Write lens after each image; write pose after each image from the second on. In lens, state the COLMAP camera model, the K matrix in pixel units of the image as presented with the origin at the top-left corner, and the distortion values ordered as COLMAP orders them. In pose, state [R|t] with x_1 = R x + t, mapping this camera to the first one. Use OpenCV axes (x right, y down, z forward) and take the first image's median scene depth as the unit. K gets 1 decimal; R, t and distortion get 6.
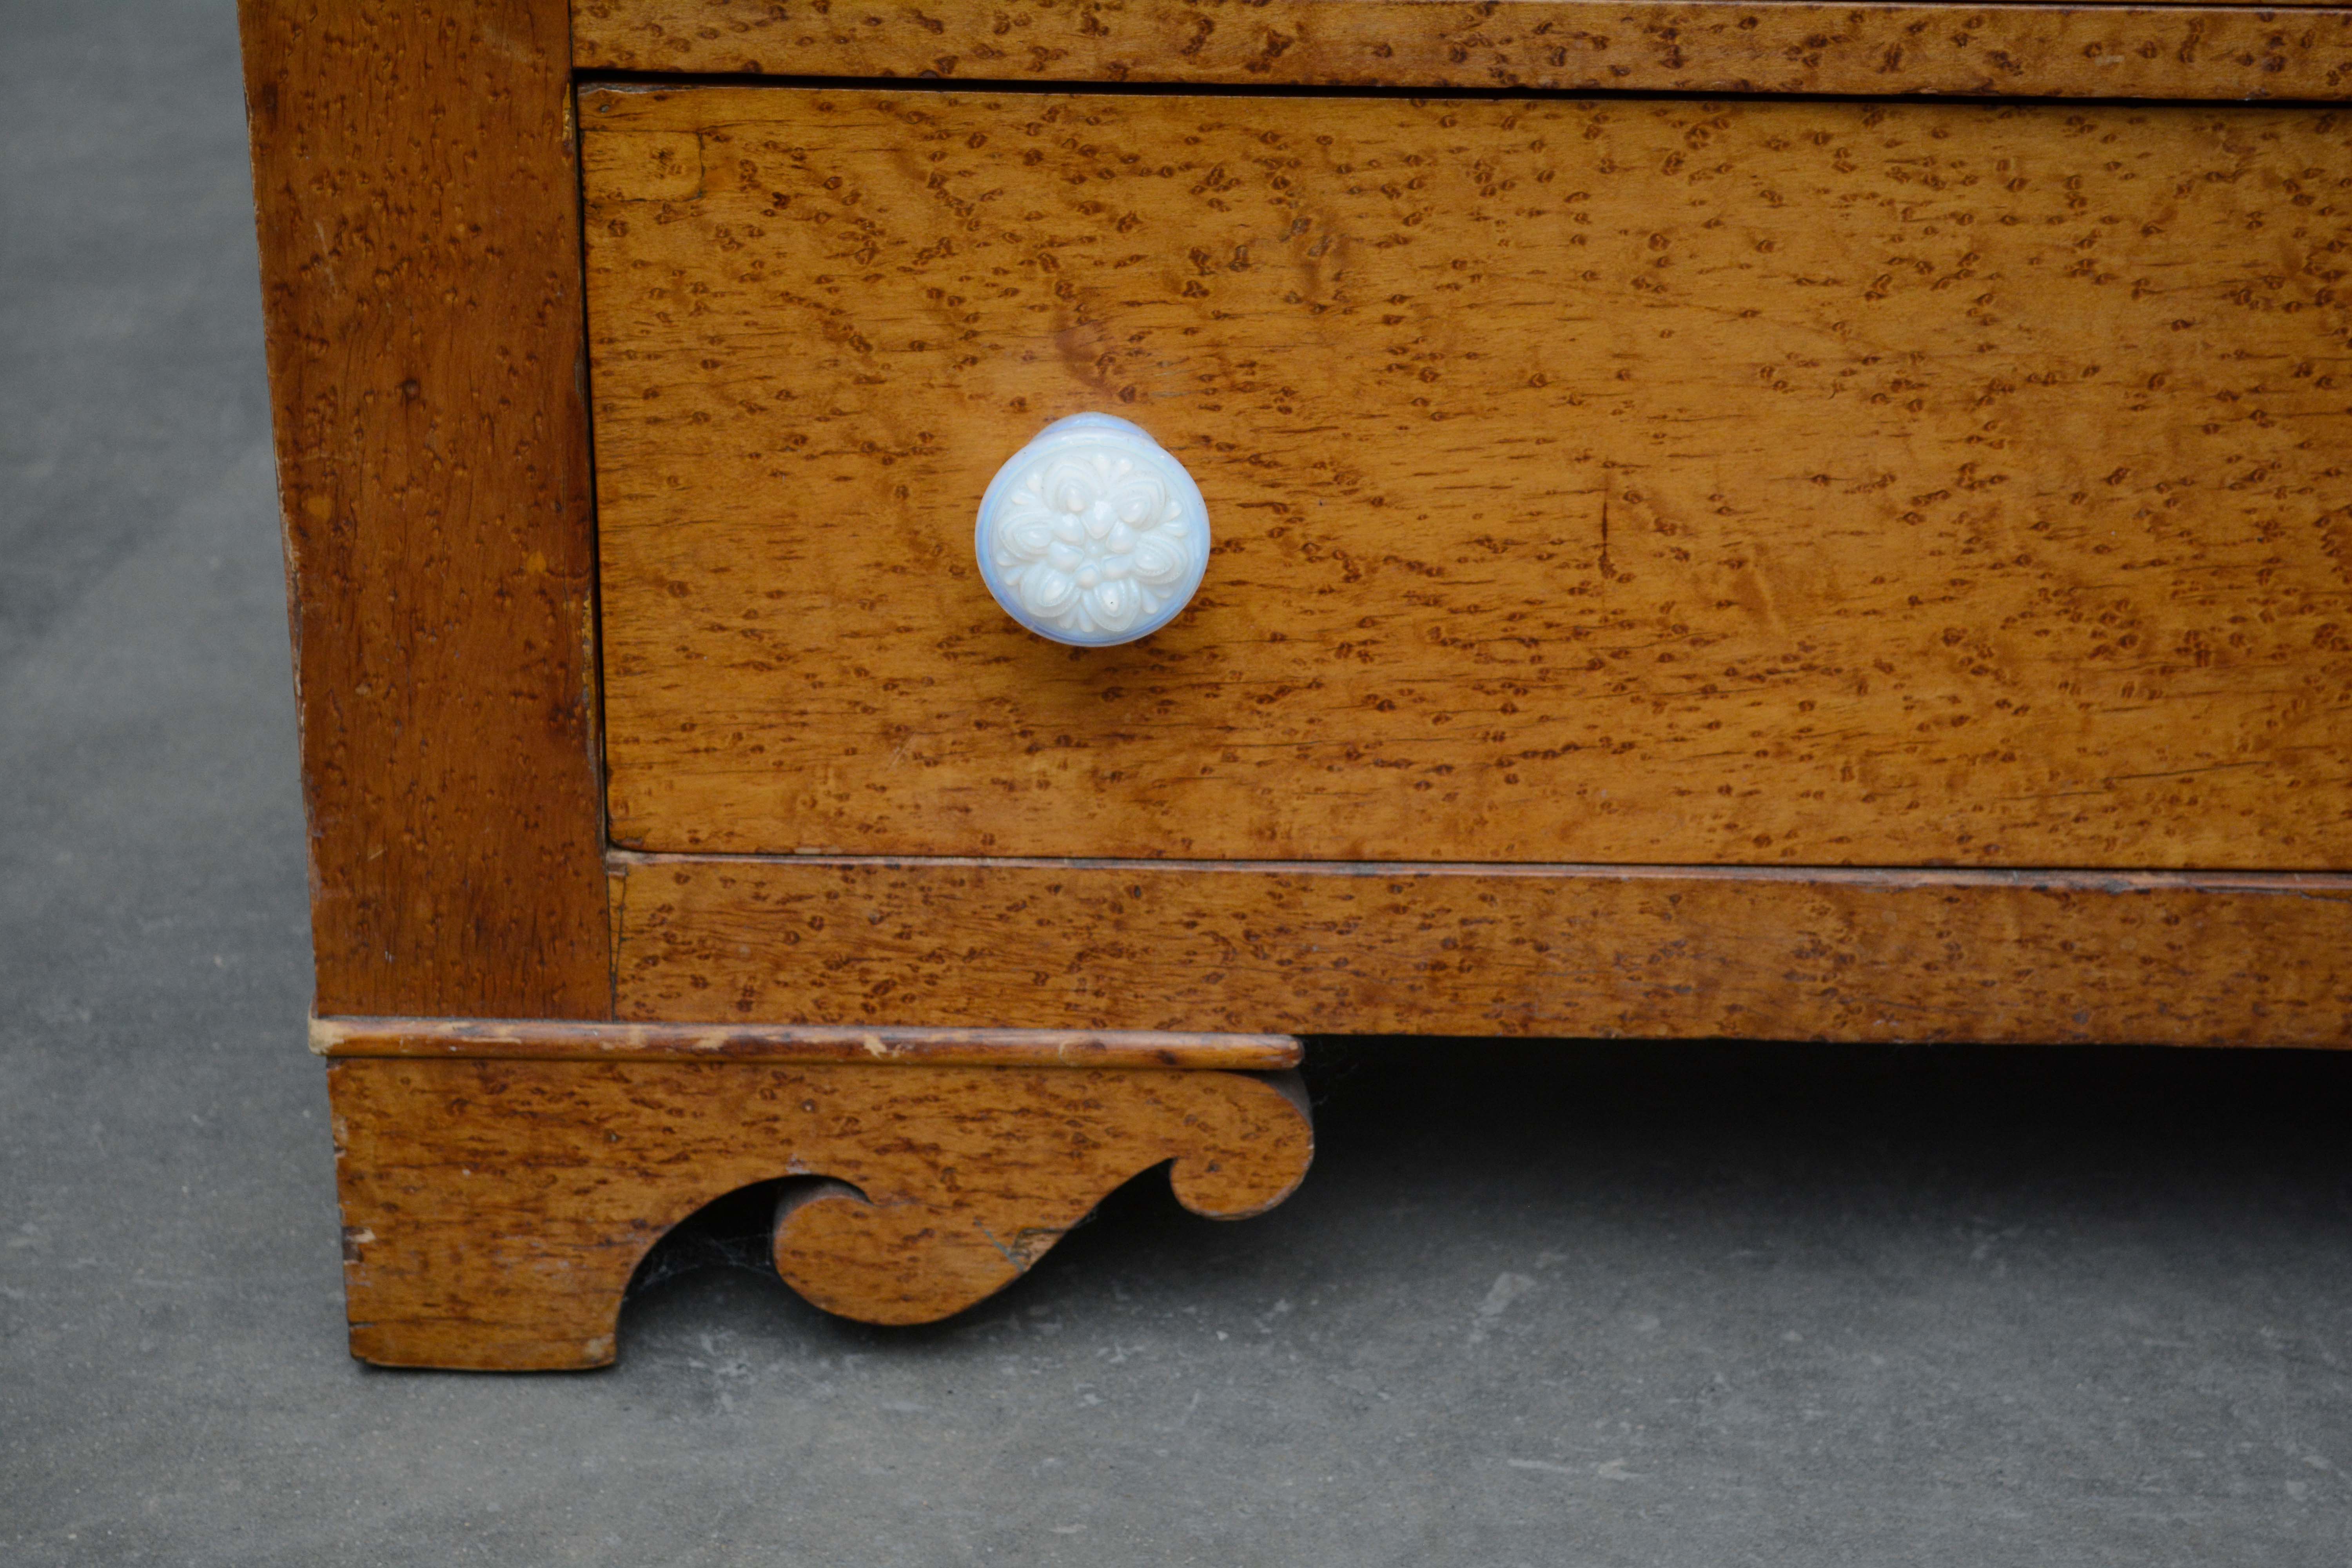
lens RADIAL K [[4597.8, 0, 1176.0], [0, 4597.8, 784.0], [0, 0, 1]] dist [0.024808, 0.027771]
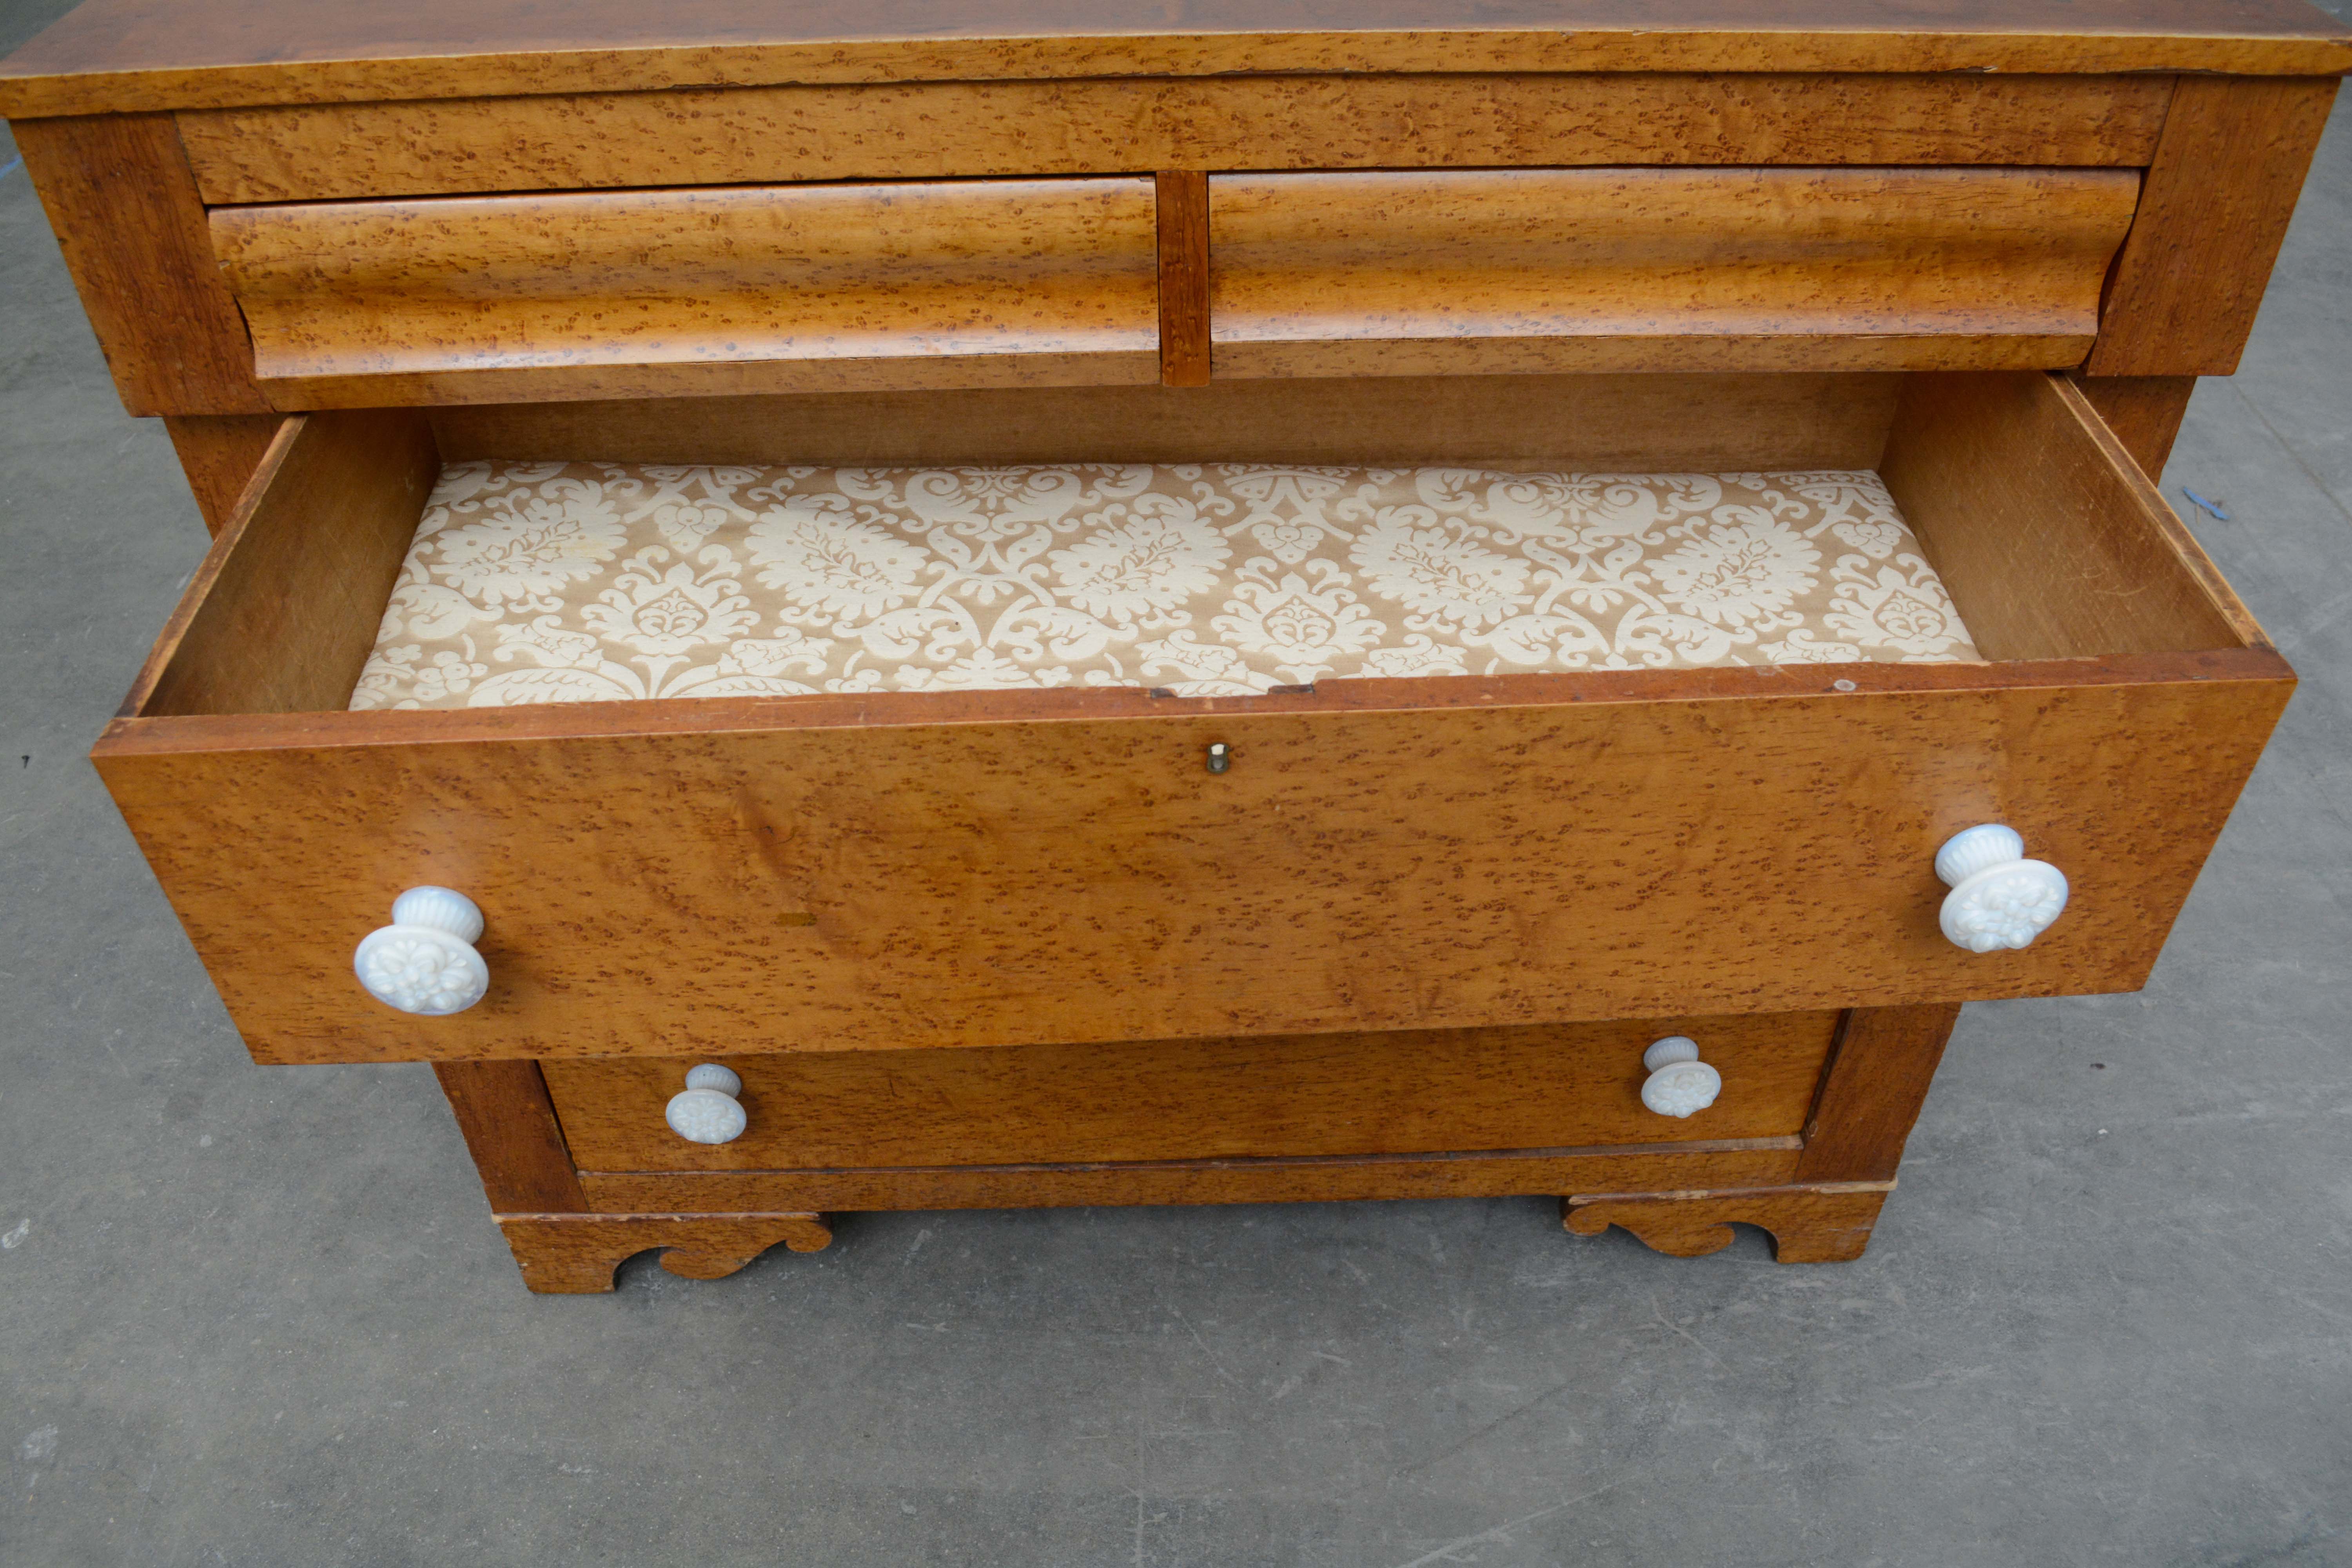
lens RADIAL K [[1840.4, 0, 1172.6], [0, 1840.4, 768.9], [0, 0, 1]] dist [-0.086208, 0.012550]
pose [[0.999543, -0.028708, -0.009453, 0.279770], [0.030129, 0.971209, 0.236316, -0.504112], [0.002396, -0.236493, 0.971630, -0.076818]]
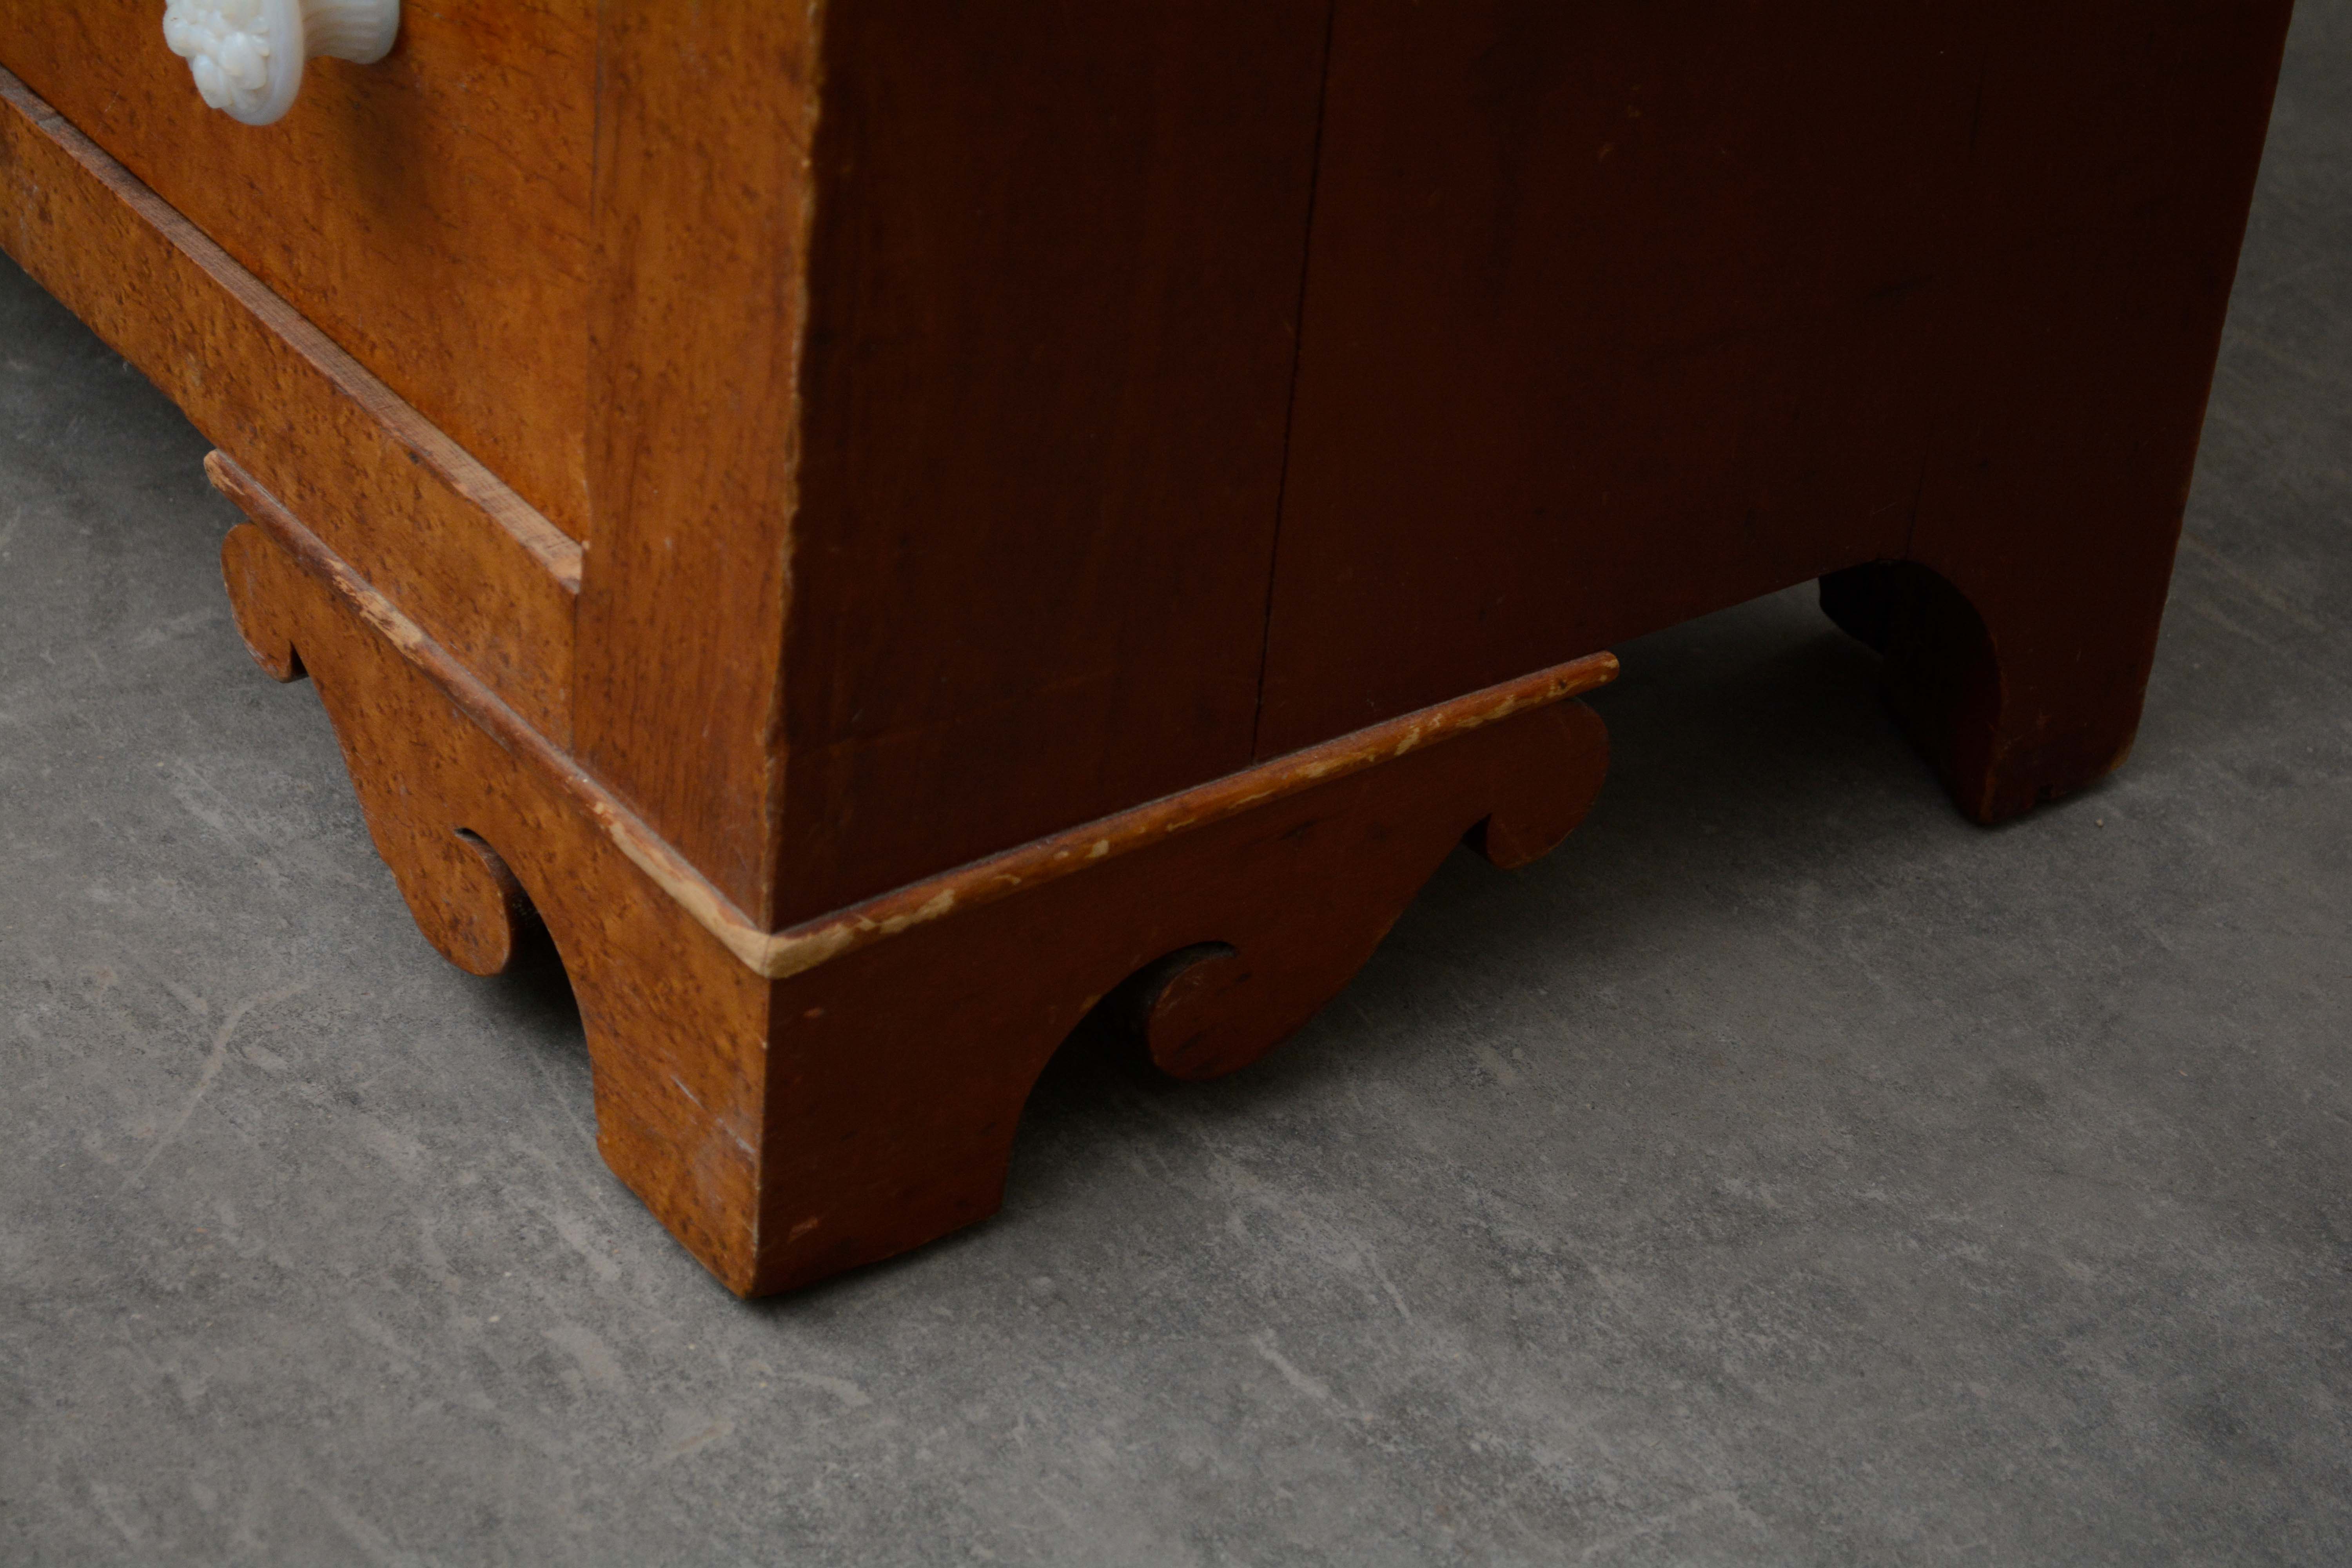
lens RADIAL K [[5252.8, 0, 1176.0], [0, 5252.8, 784.0], [0, 0, 1]] dist [0.039426, 0.194893]
pose [[0.590939, 0.468516, -0.656722, 1.438314], [-0.428073, 0.872118, 0.236990, -0.237036], [0.683772, 0.141078, 0.715928, 0.356288]]
